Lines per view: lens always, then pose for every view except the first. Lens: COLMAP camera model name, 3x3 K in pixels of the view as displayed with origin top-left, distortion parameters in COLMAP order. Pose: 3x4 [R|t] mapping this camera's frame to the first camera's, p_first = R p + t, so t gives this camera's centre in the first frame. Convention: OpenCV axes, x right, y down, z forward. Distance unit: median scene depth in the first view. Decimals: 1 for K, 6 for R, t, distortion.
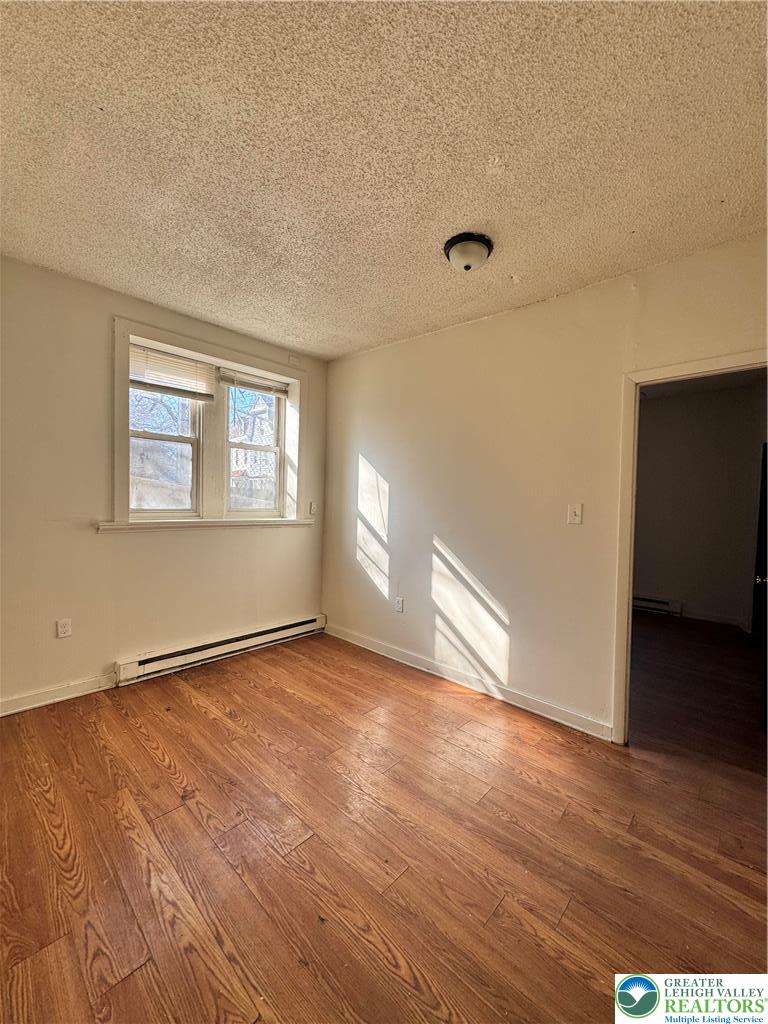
lens RADIAL K [[404.7, 0, 381.3], [0, 404.7, 514.1], [0, 0, 1]] dist [-0.001915, 0.000199]
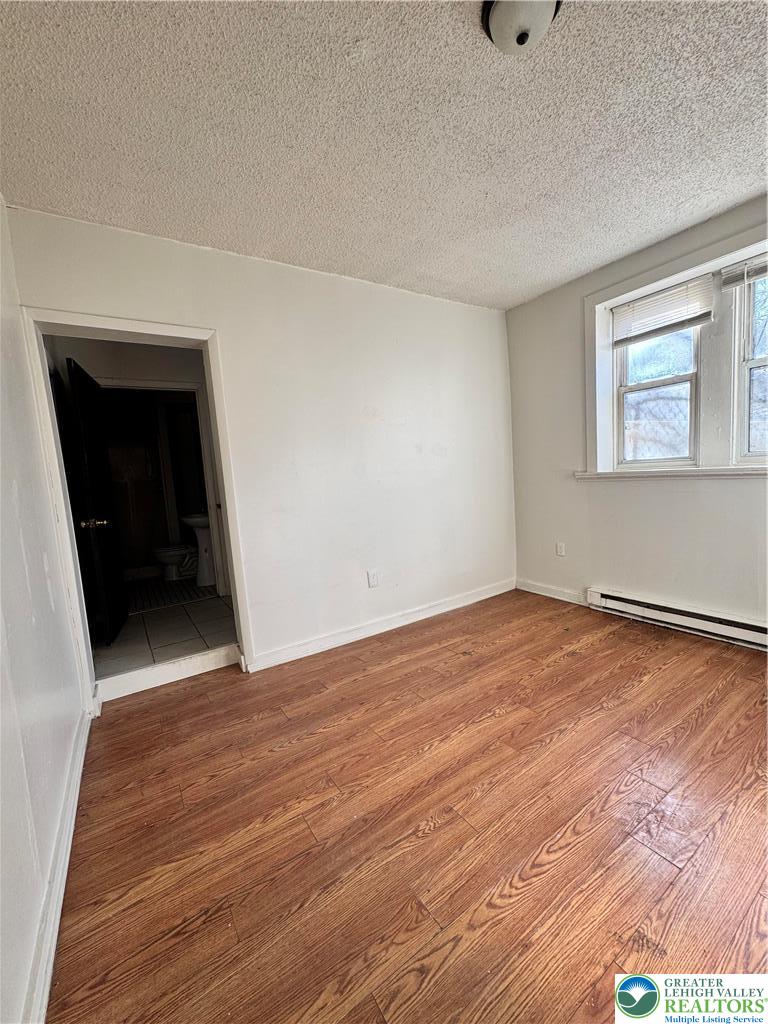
lens RADIAL K [[404.7, 0, 389.1], [0, 404.7, 513.2], [0, 0, 1]] dist [-0.001915, 0.000199]
pose [[-0.212156, 0.083338, -0.973676, 0.644292], [0.021024, 0.996516, 0.080712, 0.030309], [0.977010, -0.003347, -0.213169, 0.668096]]
